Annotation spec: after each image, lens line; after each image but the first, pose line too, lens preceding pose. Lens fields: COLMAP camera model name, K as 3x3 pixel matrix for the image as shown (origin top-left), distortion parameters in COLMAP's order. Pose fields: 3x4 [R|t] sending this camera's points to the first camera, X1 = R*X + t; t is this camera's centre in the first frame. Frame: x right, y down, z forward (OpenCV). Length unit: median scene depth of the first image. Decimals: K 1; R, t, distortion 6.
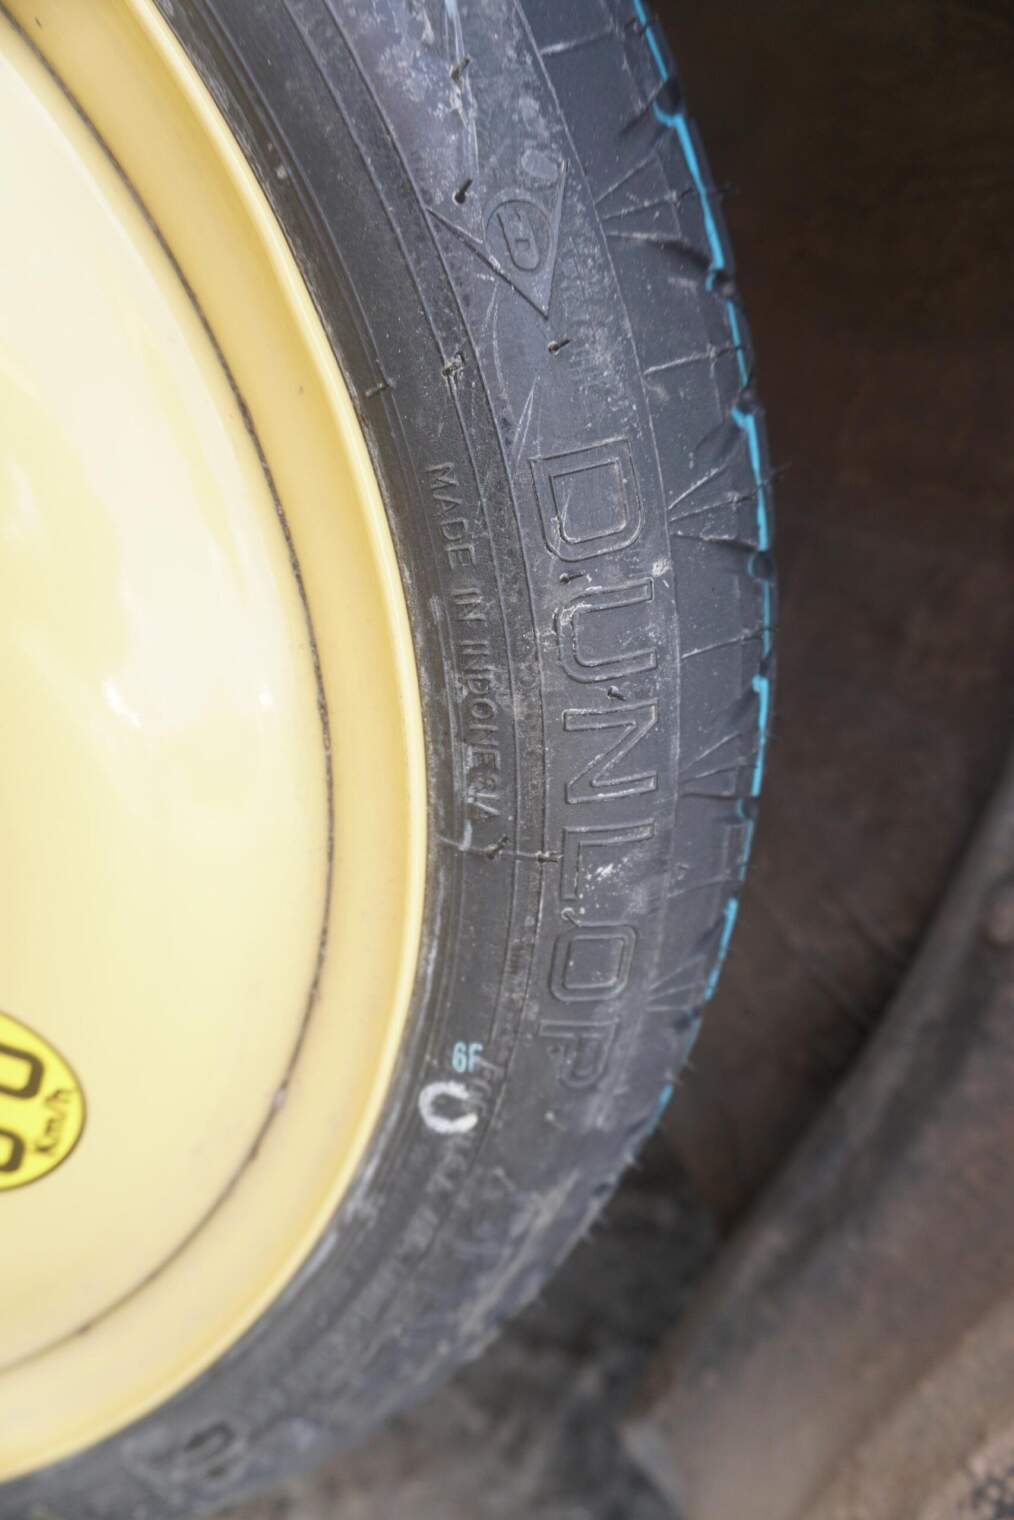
lens RADIAL K [[1022.8, 0, 507.0], [0, 1022.8, 760.0], [0, 0, 1]] dist [-0.049540, 0.041482]
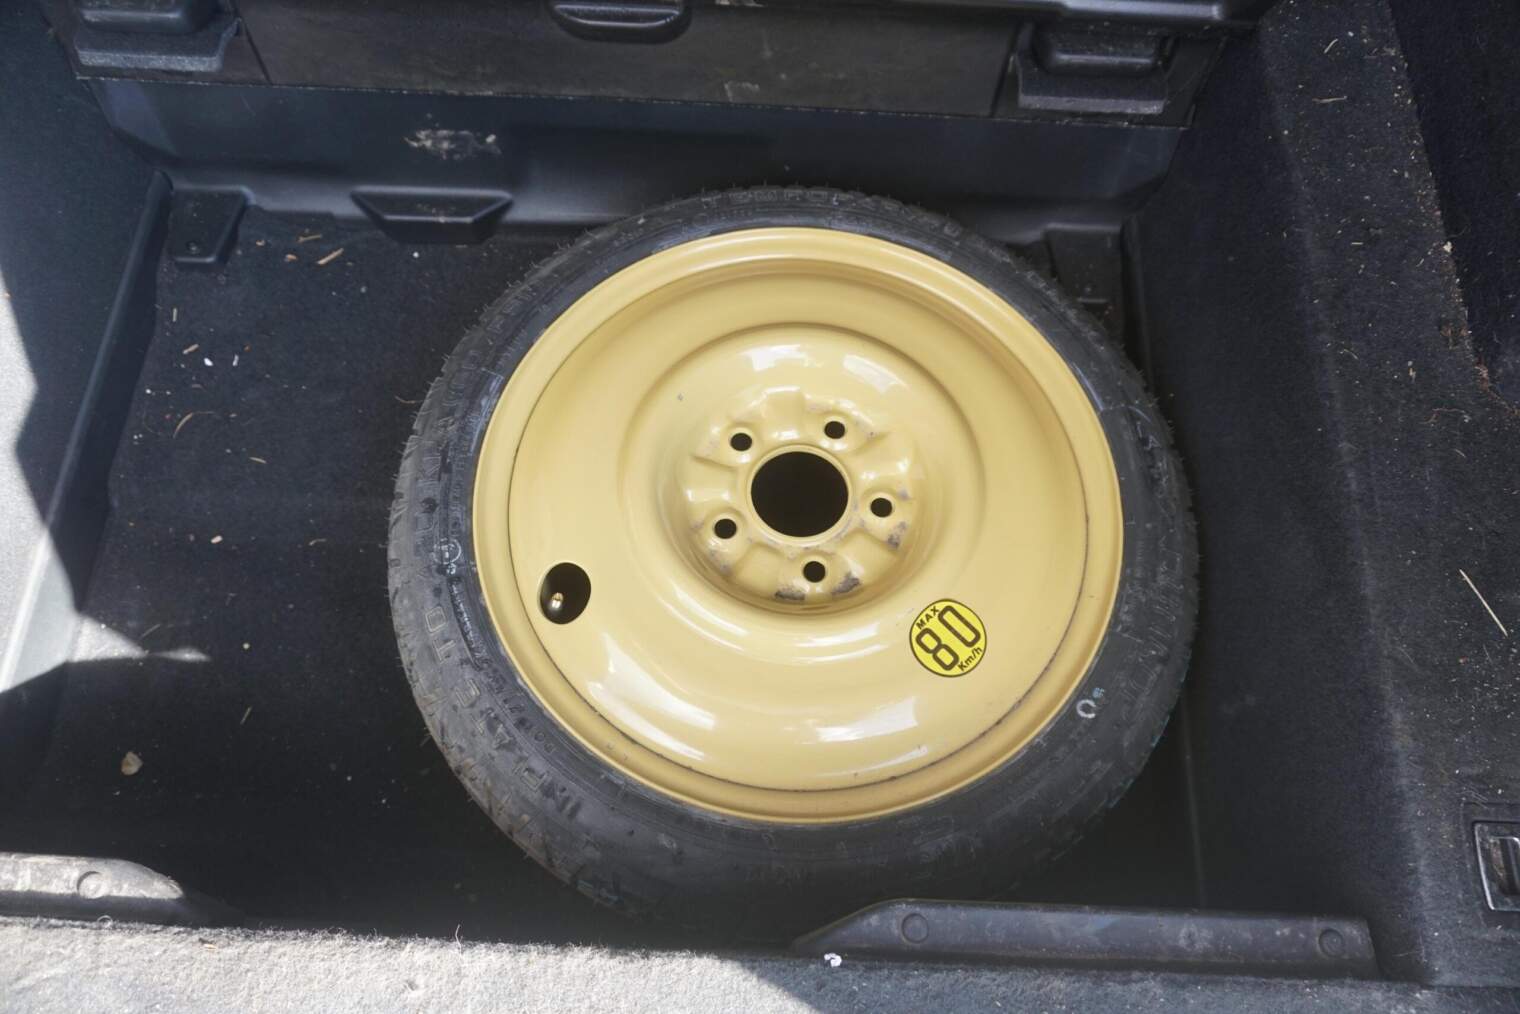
lens RADIAL K [[1022.8, 0, 760.0], [0, 1022.8, 507.0], [0, 0, 1]] dist [-0.049540, 0.041482]
pose [[0.909696, 0.409914, -0.066515, -1.023584], [-0.341633, 0.647655, -0.681051, 2.425348], [-0.236093, 0.642273, 0.729209, -1.443482]]
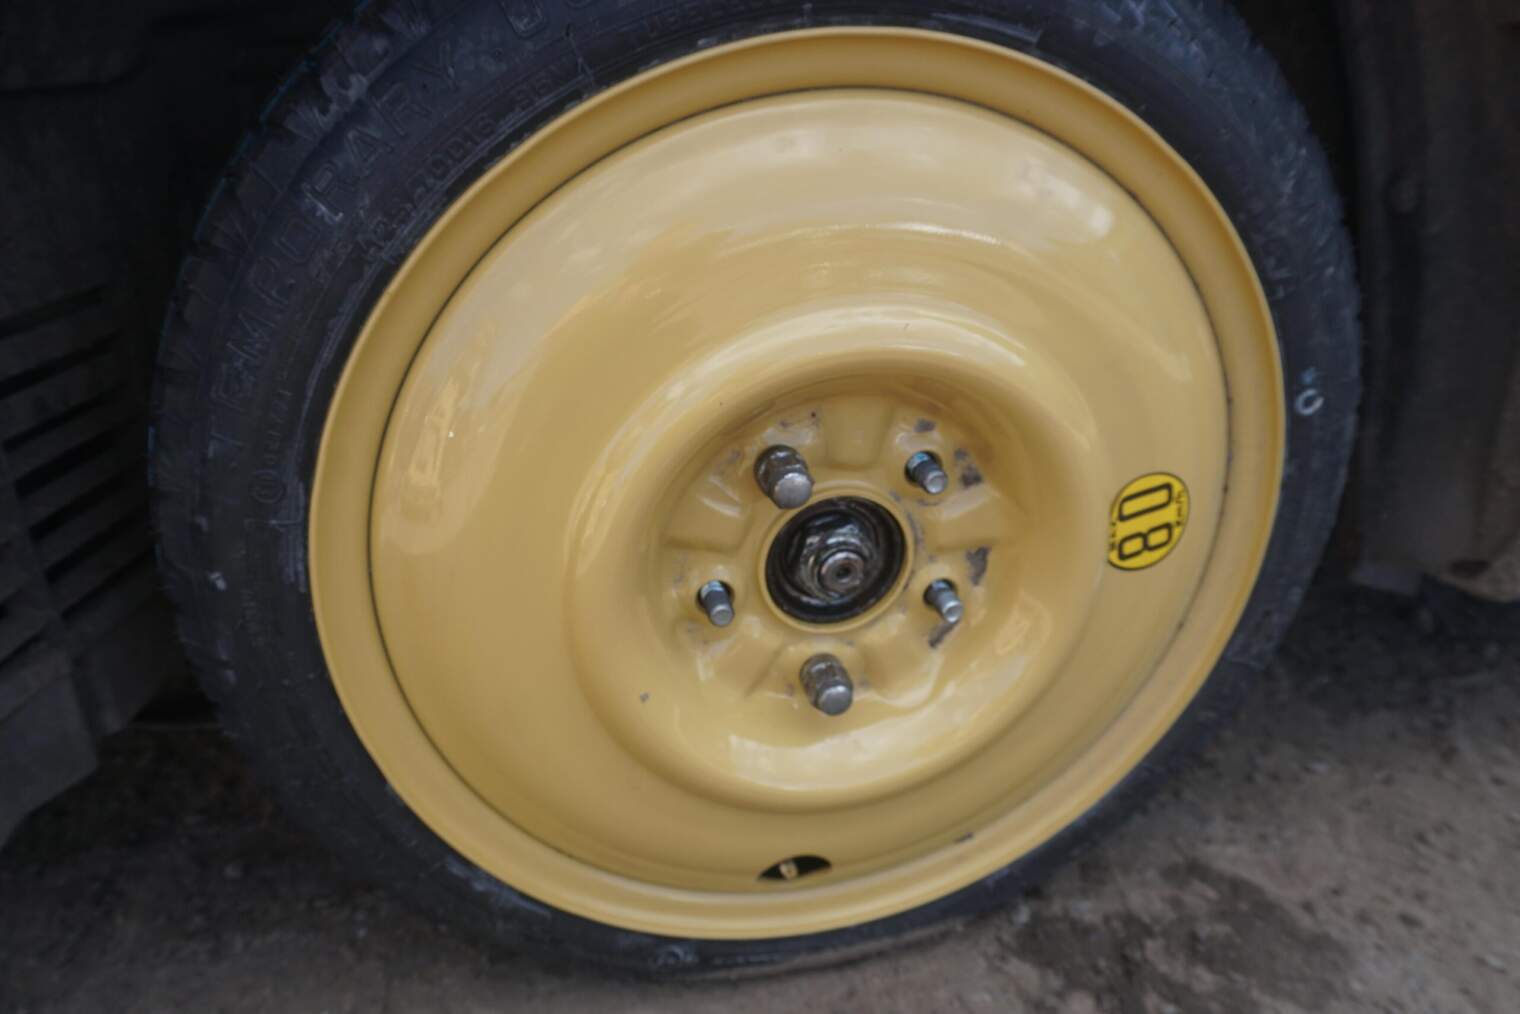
lens RADIAL K [[1020.5, 0, 760.0], [0, 1020.5, 507.0], [0, 0, 1]] dist [-0.055243, 0.041128]
pose [[0.804500, -0.593890, 0.008625, -1.234348], [0.588188, 0.798626, 0.127398, -0.497549], [-0.082548, -0.097418, 0.991814, -1.200048]]
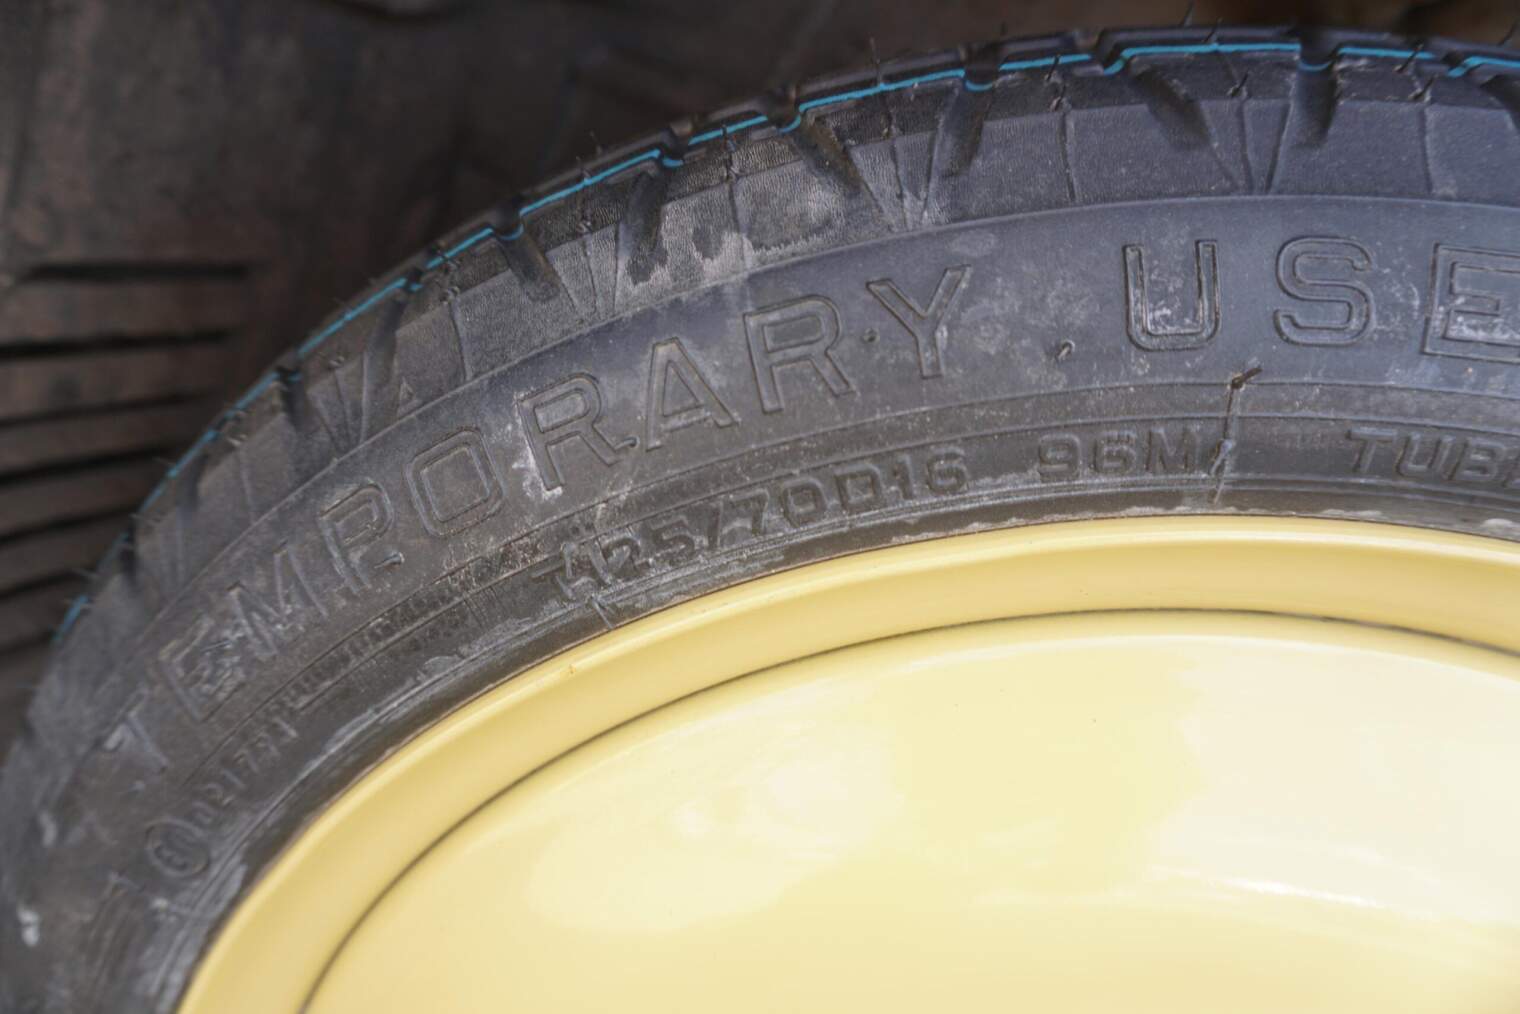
lens RADIAL K [[1022.8, 0, 760.0], [0, 1022.8, 507.0], [0, 0, 1]] dist [-0.049540, 0.041482]
pose [[0.987642, -0.142279, -0.065724, -1.298529], [0.142045, 0.989826, -0.008248, -1.050905], [0.066229, -0.001189, 0.997804, -0.156322]]
